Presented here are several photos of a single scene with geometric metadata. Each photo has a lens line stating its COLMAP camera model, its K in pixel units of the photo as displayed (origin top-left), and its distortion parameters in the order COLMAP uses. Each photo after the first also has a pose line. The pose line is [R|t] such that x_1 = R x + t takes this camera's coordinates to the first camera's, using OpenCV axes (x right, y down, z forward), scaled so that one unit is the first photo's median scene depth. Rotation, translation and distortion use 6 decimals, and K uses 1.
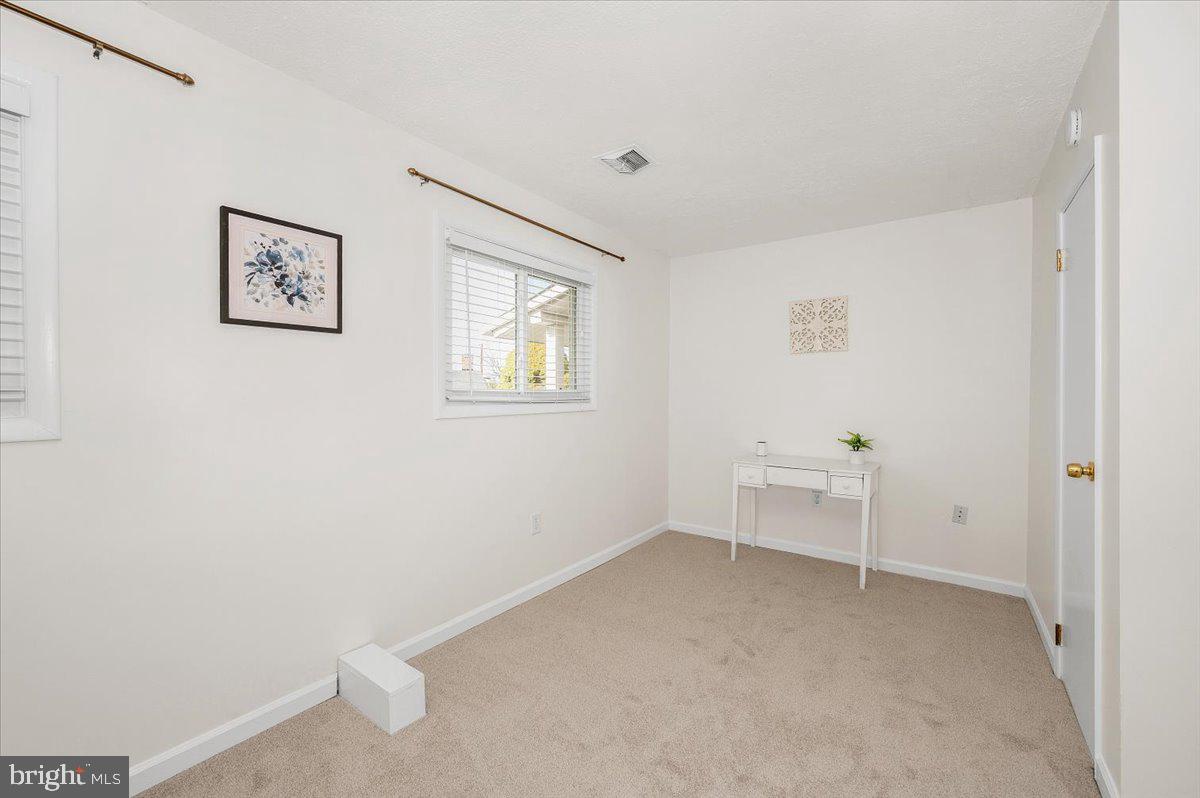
lens RADIAL K [[478.3, 0, 603.7], [0, 478.3, 397.1], [0, 0, 1]] dist [-0.000789, -0.000925]
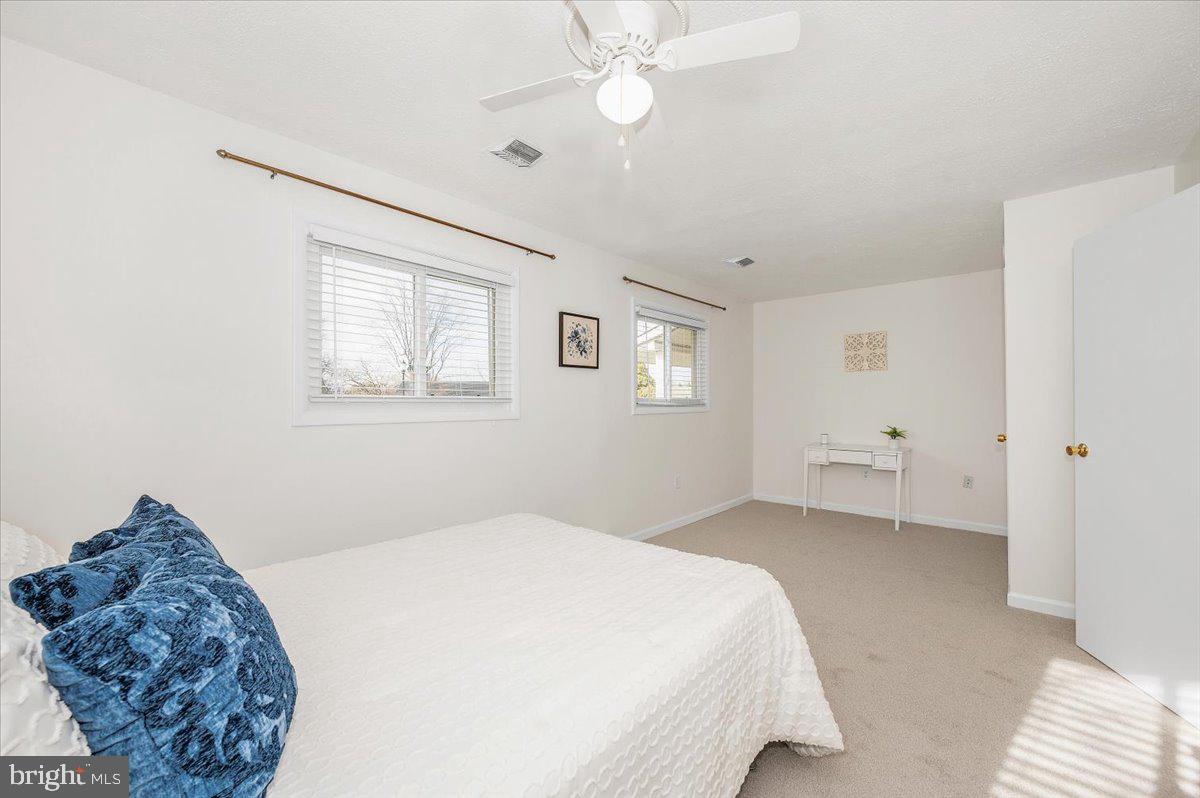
lens RADIAL K [[478.3, 0, 594.7], [0, 478.3, 398.6], [0, 0, 1]] dist [-0.000789, -0.000925]
pose [[0.993556, -0.004717, -0.113248, -0.209165], [0.002929, 0.999869, -0.015947, 0.010027], [0.113308, 0.015512, 0.993439, -0.548988]]
